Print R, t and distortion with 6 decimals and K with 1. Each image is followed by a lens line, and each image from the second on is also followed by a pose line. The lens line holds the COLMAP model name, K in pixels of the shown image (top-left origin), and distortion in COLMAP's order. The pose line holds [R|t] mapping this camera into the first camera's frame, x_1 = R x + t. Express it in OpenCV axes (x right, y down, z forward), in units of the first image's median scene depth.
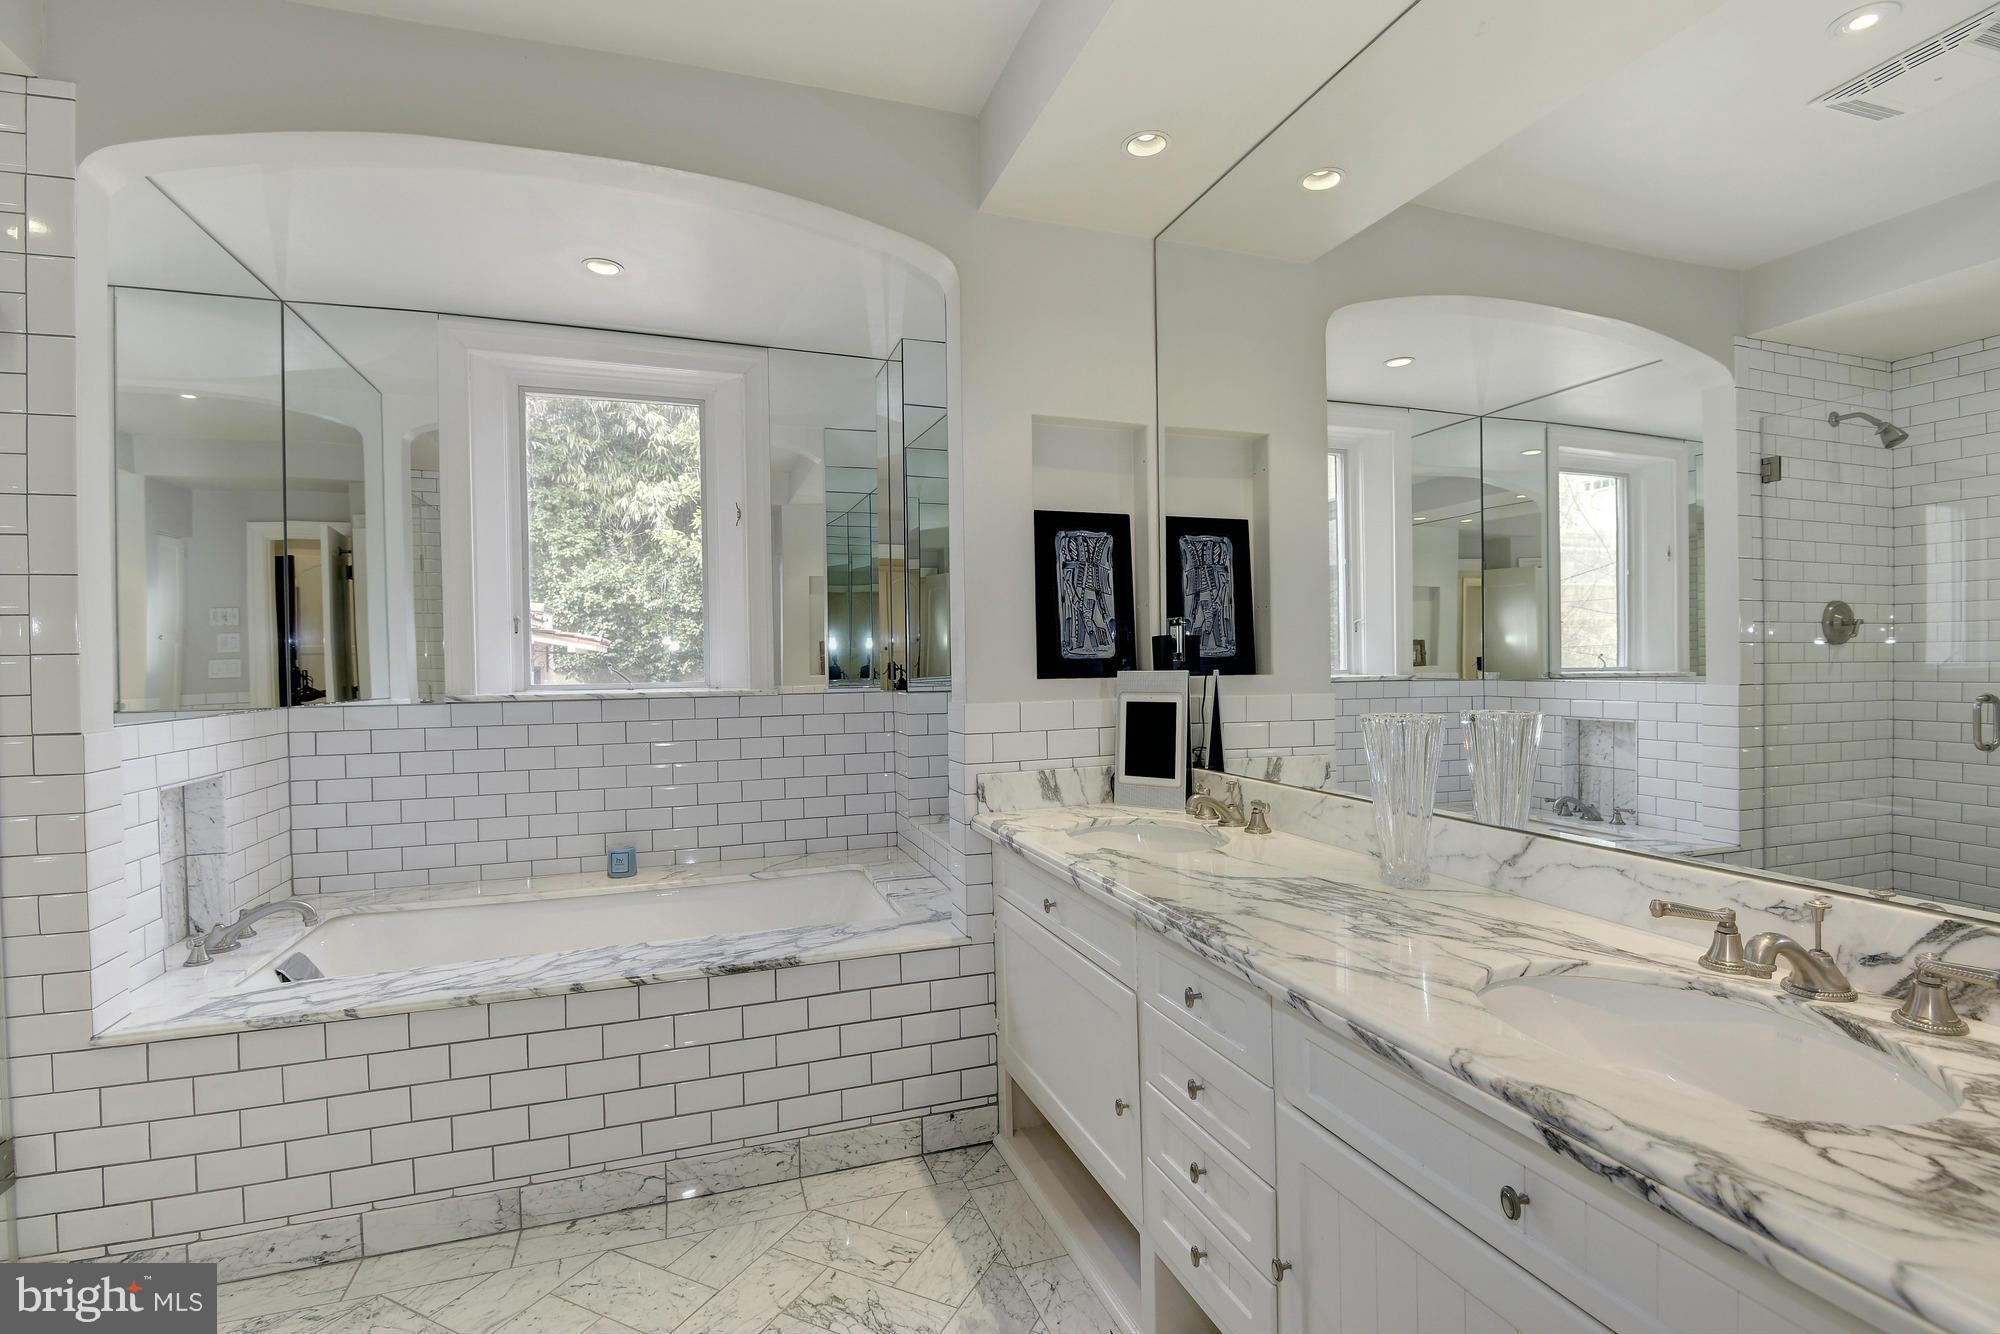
lens RADIAL K [[918.2, 0, 997.5], [0, 918.2, 669.2], [0, 0, 1]] dist [-0.001156, -0.000403]
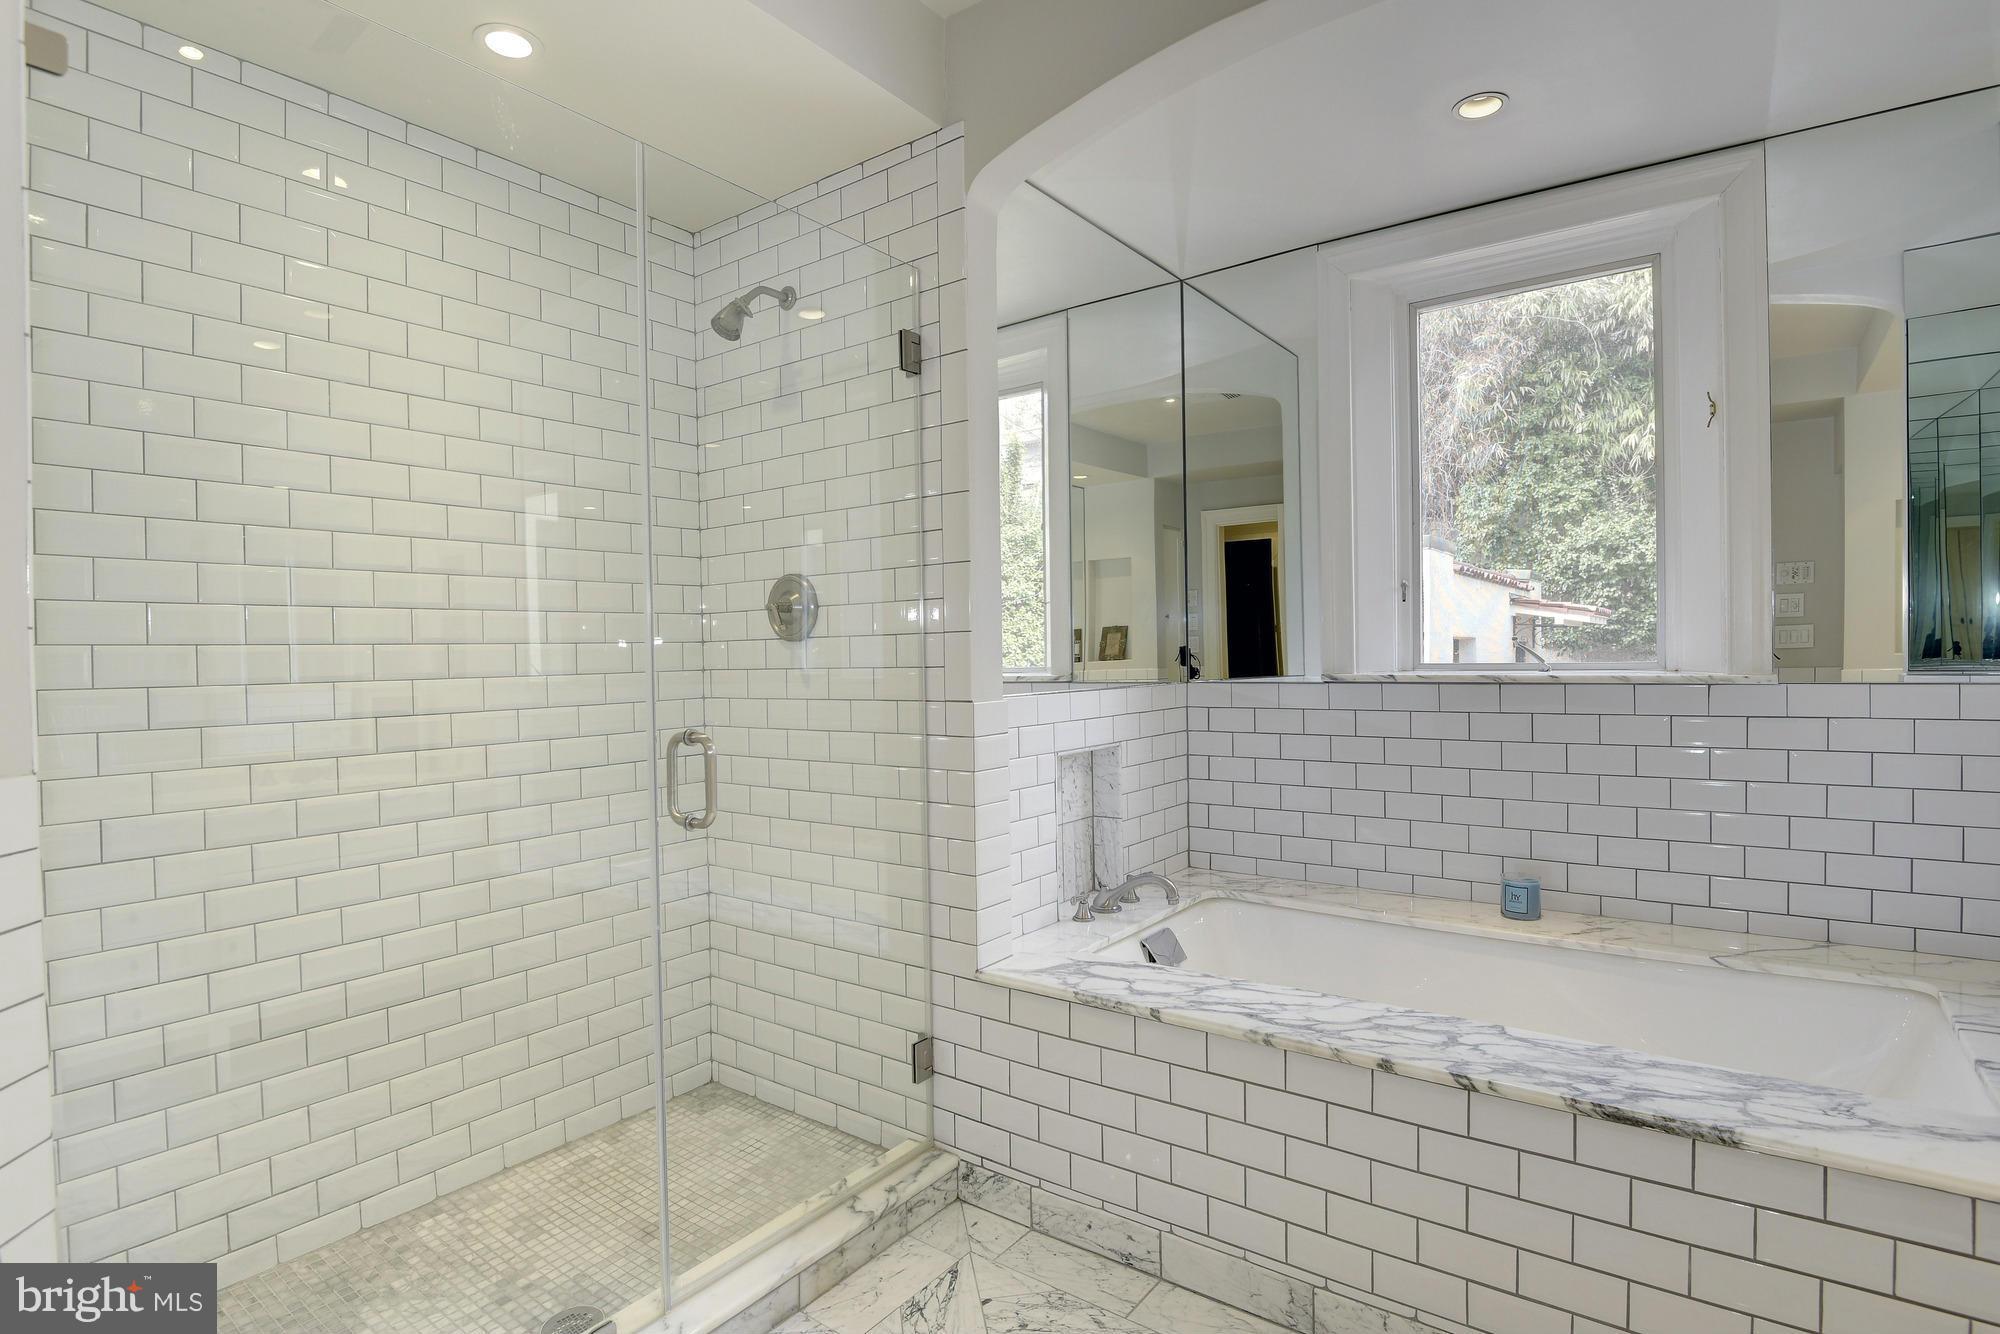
lens RADIAL K [[1003.6, 0, 1003.5], [0, 1003.6, 667.8], [0, 0, 1]] dist [-0.017426, -0.004038]
pose [[0.567396, 0.017404, -0.823261, 0.028448], [0.001126, 0.999759, 0.021911, 0.001796], [0.823444, -0.013359, 0.567240, 0.241197]]
